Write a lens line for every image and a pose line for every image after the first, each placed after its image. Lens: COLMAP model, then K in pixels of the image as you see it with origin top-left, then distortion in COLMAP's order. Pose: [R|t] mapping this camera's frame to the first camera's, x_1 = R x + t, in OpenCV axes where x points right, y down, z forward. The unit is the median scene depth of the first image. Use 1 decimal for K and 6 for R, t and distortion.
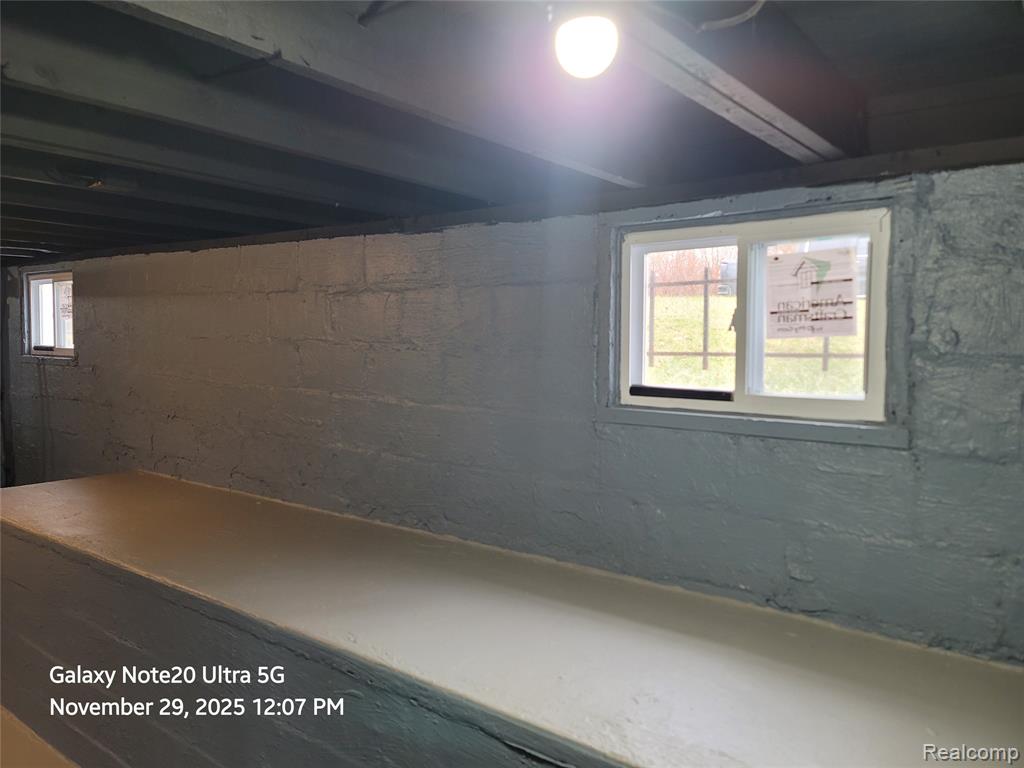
lens RADIAL K [[739.2, 0, 506.8], [0, 739.2, 386.8], [0, 0, 1]] dist [0.078759, -0.069837]
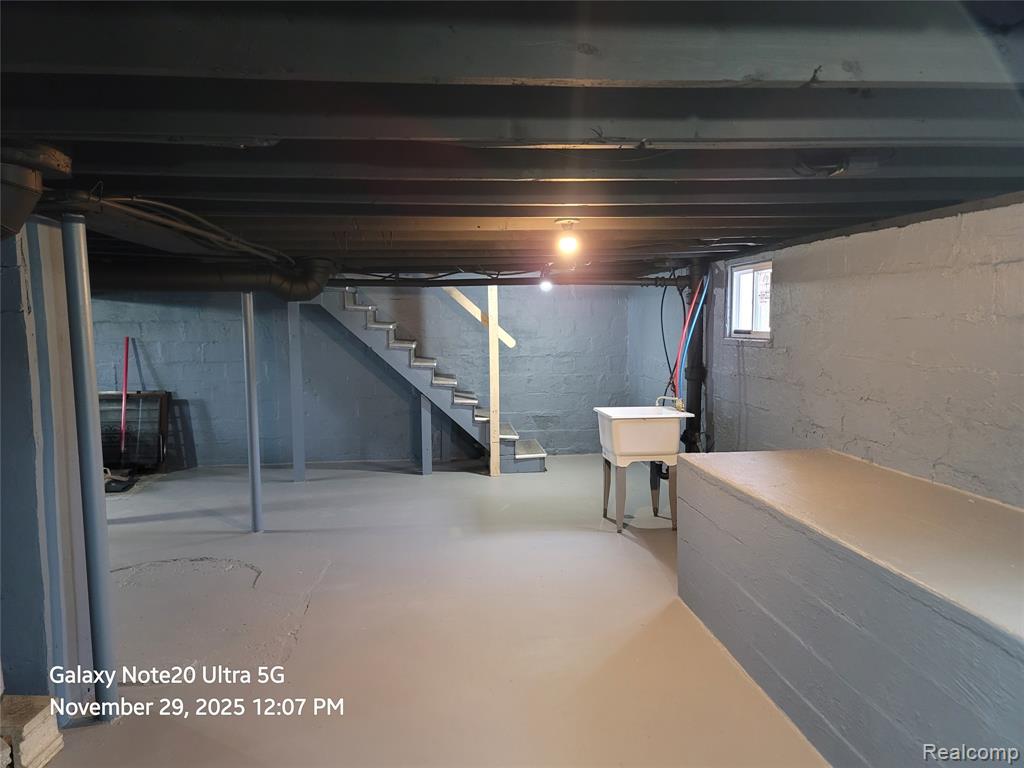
lens RADIAL K [[739.2, 0, 506.8], [0, 739.2, 386.8], [0, 0, 1]] dist [0.078759, -0.069837]
pose [[0.685188, 0.041060, -0.727208, -0.066554], [-0.023020, 0.999132, 0.034724, 0.000546], [0.728002, -0.007052, 0.685538, -0.027231]]
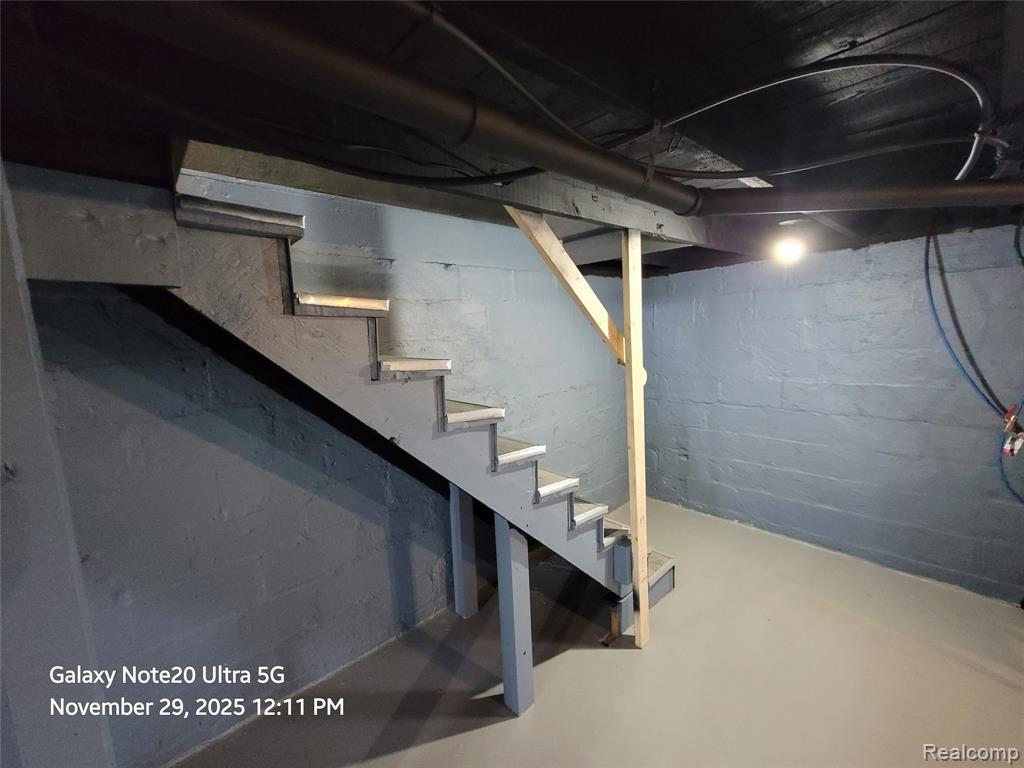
lens RADIAL K [[421.0, 0, 509.6], [0, 421.0, 382.5], [0, 0, 1]] dist [0.001474, 0.000351]
pose [[0.984302, -0.053694, -0.168125, -1.866512], [0.063335, 0.996610, 0.052516, -0.096772], [0.164735, -0.062340, 0.984366, 0.880491]]
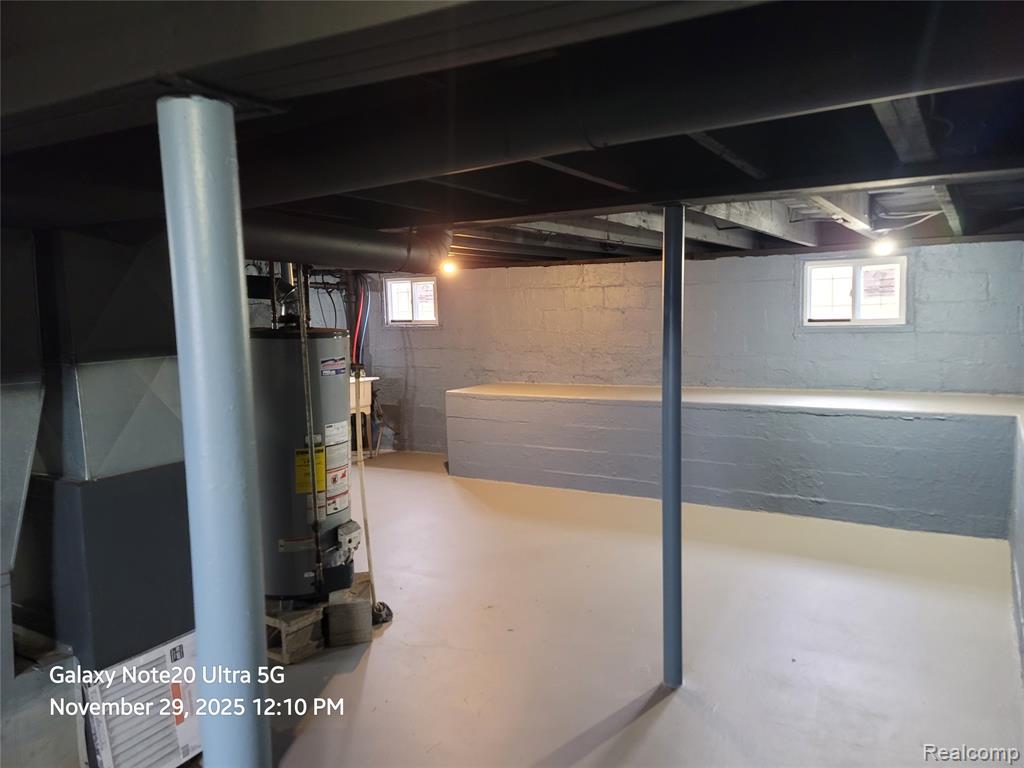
lens RADIAL K [[743.2, 0, 514.2], [0, 743.2, 394.0], [0, 0, 1]] dist [0.135294, -0.152370]
pose [[0.991832, -0.051028, 0.116897, -0.859266], [0.044773, 0.997453, 0.055527, 0.049711], [-0.119433, -0.049840, 0.991591, -1.128484]]
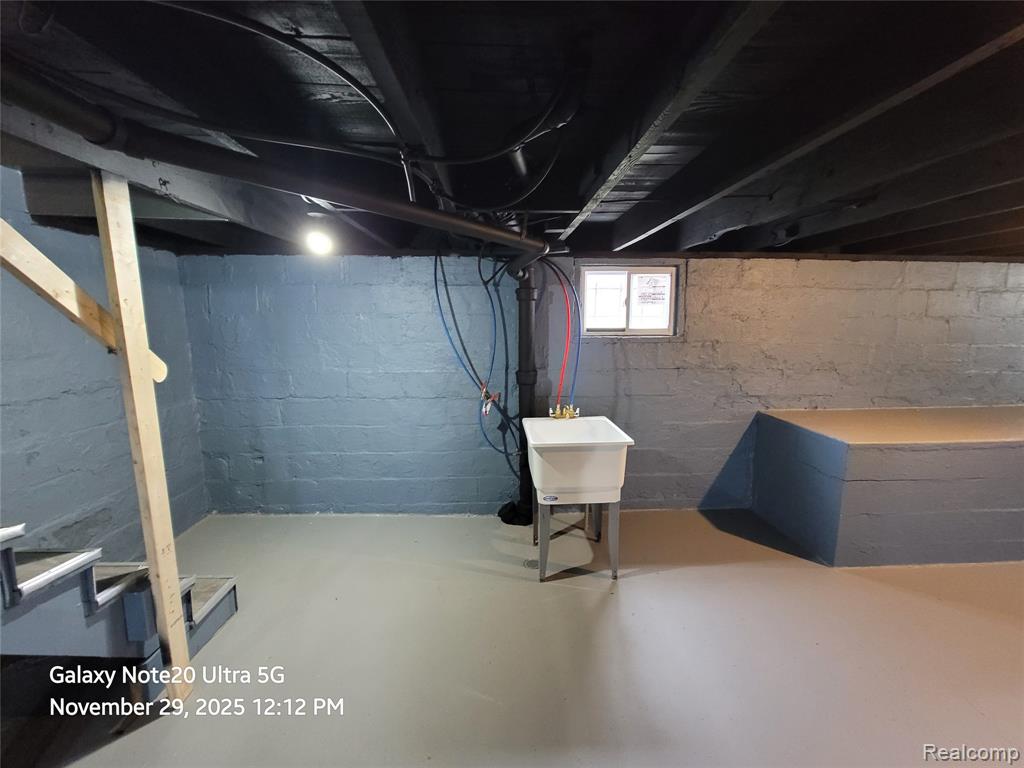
lens RADIAL K [[421.0, 0, 509.6], [0, 421.0, 382.5], [0, 0, 1]] dist [0.001474, 0.000351]
pose [[0.765365, -0.112488, 0.633689, -1.767298], [0.054406, 0.992391, 0.110452, -0.076186], [-0.641292, -0.050060, 0.765662, 0.883348]]
